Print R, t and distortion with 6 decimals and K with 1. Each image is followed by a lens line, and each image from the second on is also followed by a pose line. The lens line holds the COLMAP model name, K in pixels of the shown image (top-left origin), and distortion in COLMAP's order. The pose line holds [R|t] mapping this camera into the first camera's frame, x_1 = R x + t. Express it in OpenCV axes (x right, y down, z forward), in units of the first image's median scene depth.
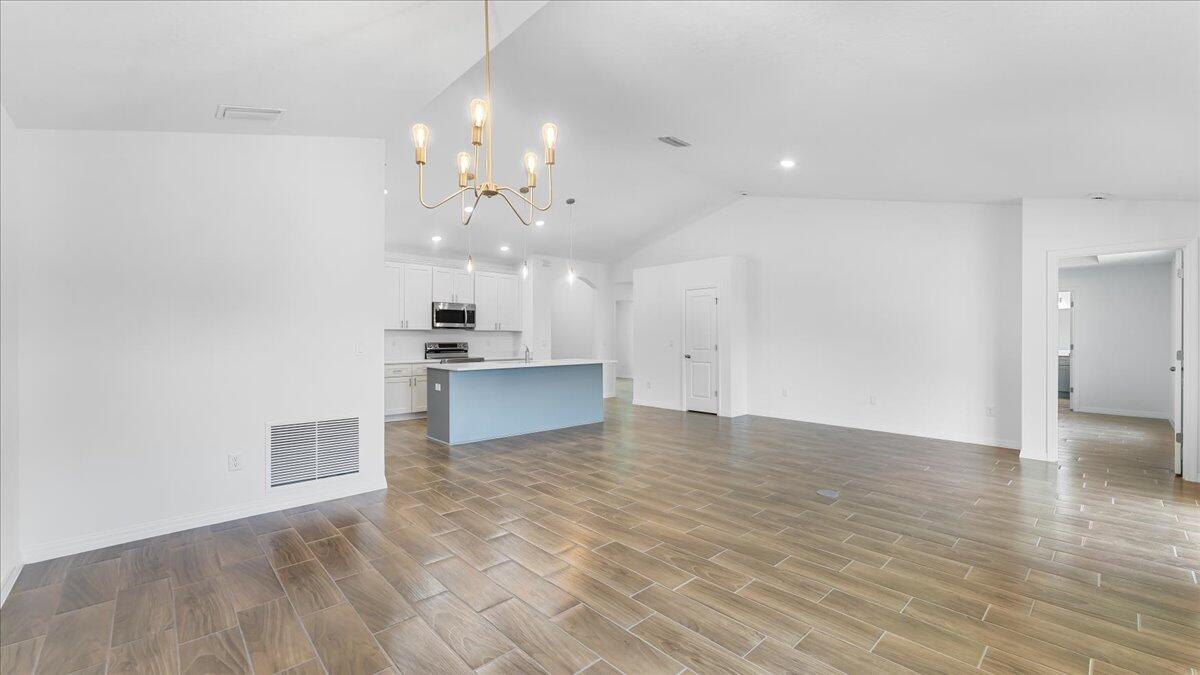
lens RADIAL K [[478.4, 0, 592.0], [0, 478.4, 337.2], [0, 0, 1]] dist [-0.000371, -0.000005]
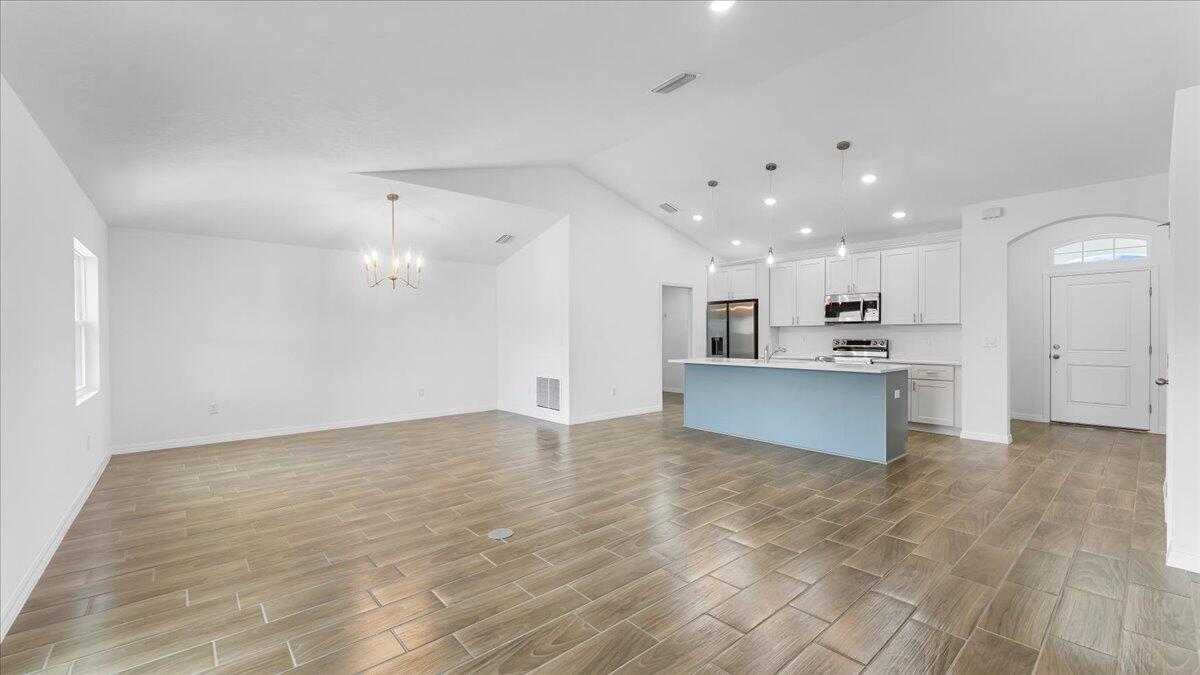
lens RADIAL K [[478.4, 0, 592.0], [0, 478.4, 337.2], [0, 0, 1]] dist [-0.000371, -0.000005]
pose [[-0.030195, 0.006029, -0.999526, 1.335020], [0.003801, 0.999975, 0.005916, 0.000919], [0.999537, -0.003620, -0.030217, 1.235128]]
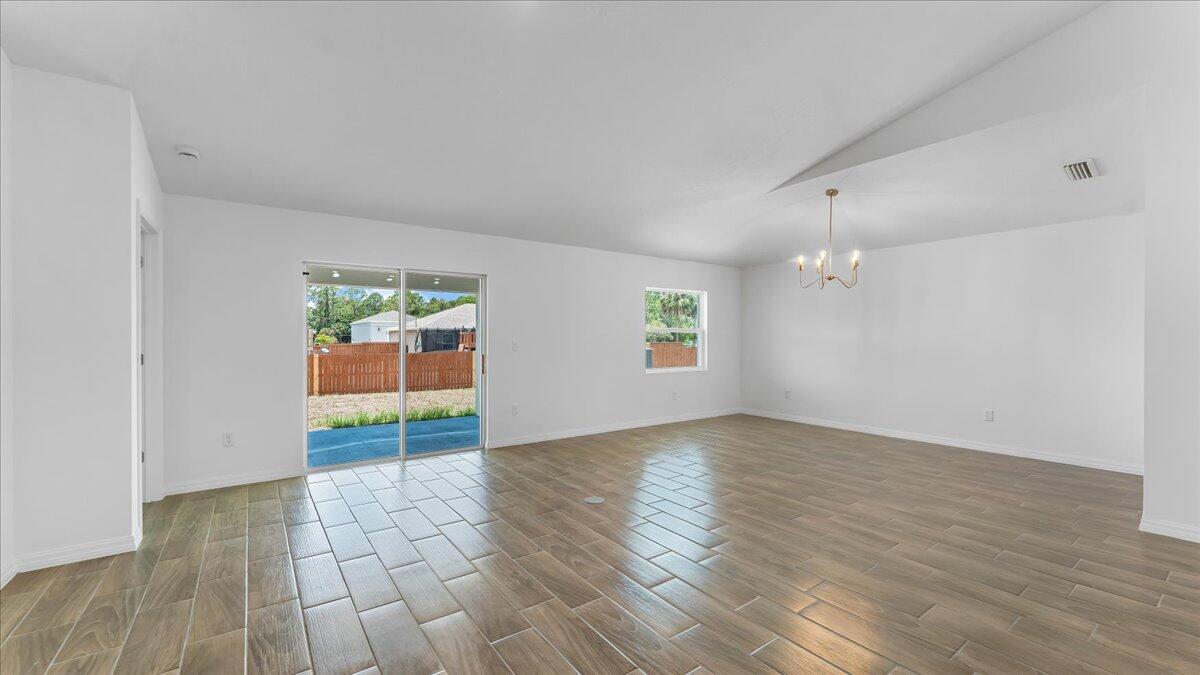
lens RADIAL K [[478.4, 0, 592.0], [0, 478.4, 337.2], [0, 0, 1]] dist [-0.000371, -0.000005]
pose [[-0.993391, -0.002480, 0.114755, 0.408096], [-0.002434, 0.999997, 0.000538, -0.000181], [-0.114756, 0.000255, -0.993394, 2.054696]]
